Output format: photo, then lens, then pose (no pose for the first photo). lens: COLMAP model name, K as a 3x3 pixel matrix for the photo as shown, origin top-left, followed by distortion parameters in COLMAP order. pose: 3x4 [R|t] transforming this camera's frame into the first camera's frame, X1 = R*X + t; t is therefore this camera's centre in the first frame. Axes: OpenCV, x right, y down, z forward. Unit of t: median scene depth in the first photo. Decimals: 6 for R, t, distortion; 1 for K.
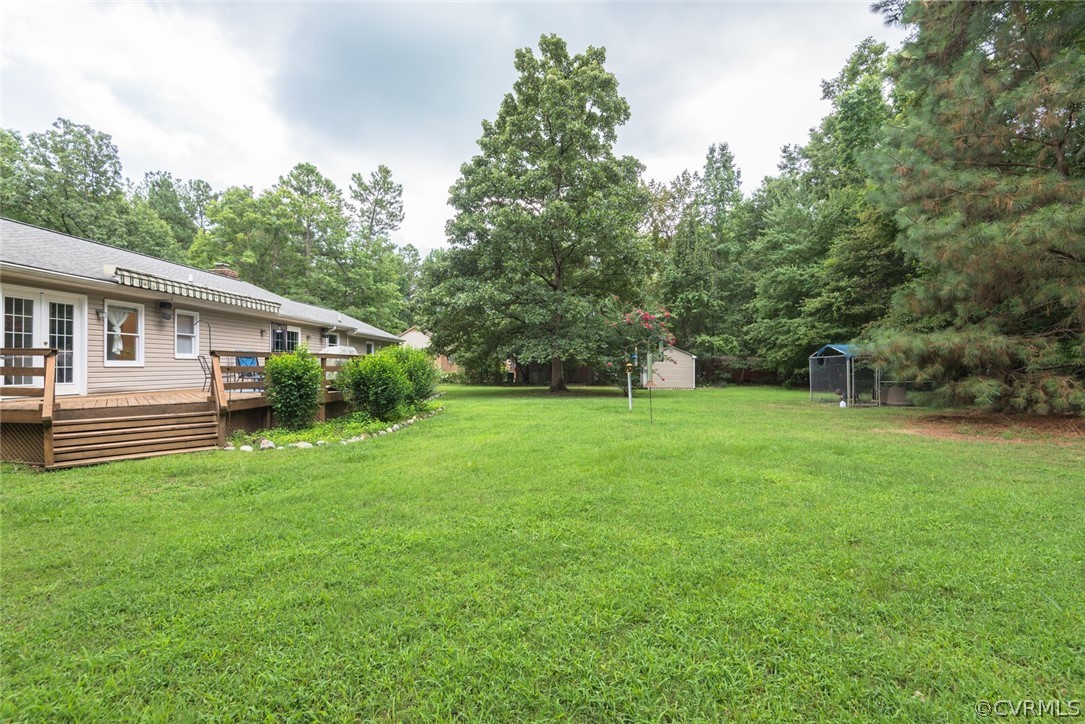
lens RADIAL K [[501.2, 0, 553.2], [0, 501.2, 363.9], [0, 0, 1]] dist [0.038549, -0.023513]
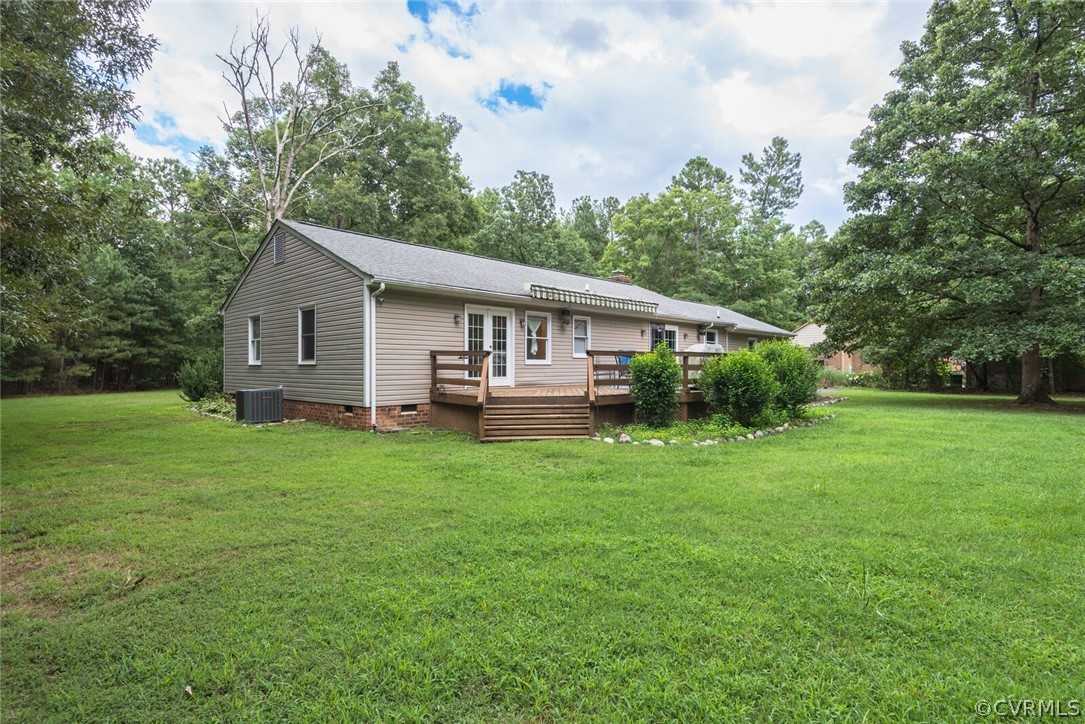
lens RADIAL K [[552.0, 0, 545.7], [0, 552.0, 363.1], [0, 0, 1]] dist [0.047069, -0.033129]
pose [[0.739925, 0.001077, -0.672688, 0.042548], [-0.000193, 0.999999, 0.001389, -0.000040], [0.672689, -0.000898, 0.739925, 0.016346]]
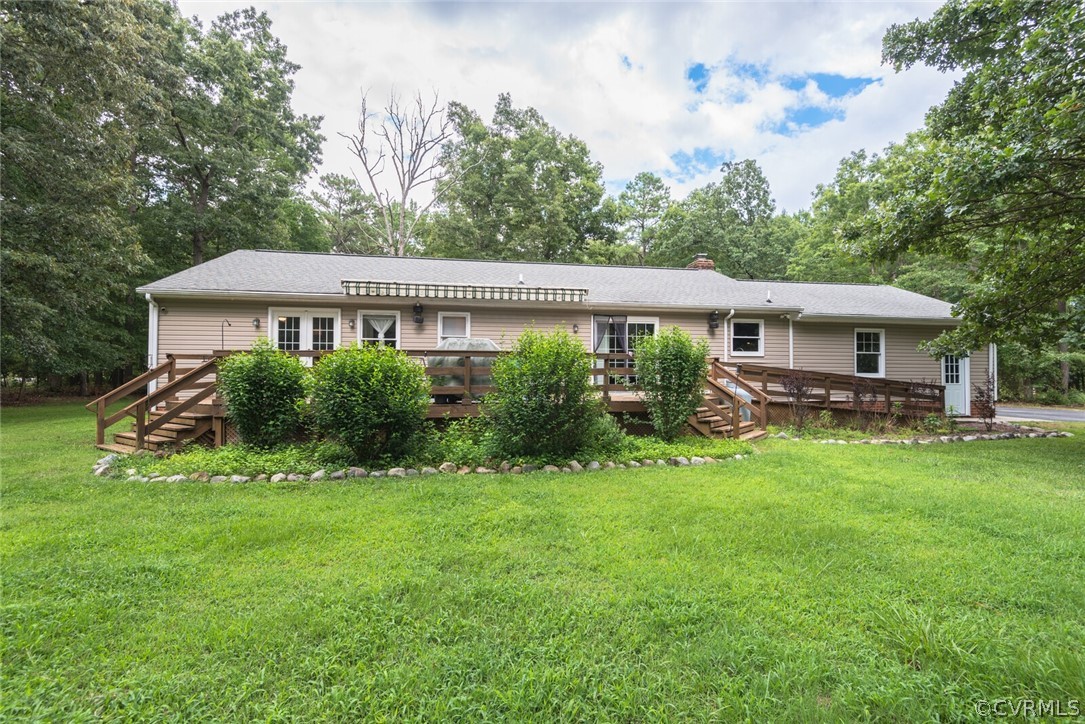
lens RADIAL K [[501.2, 0, 553.2], [0, 501.2, 363.9], [0, 0, 1]] dist [0.038549, -0.023513]
pose [[0.184683, -0.019413, -0.982606, 0.188692], [0.001063, 0.999808, -0.019553, 0.010191], [0.982798, 0.002566, 0.184668, 0.734940]]
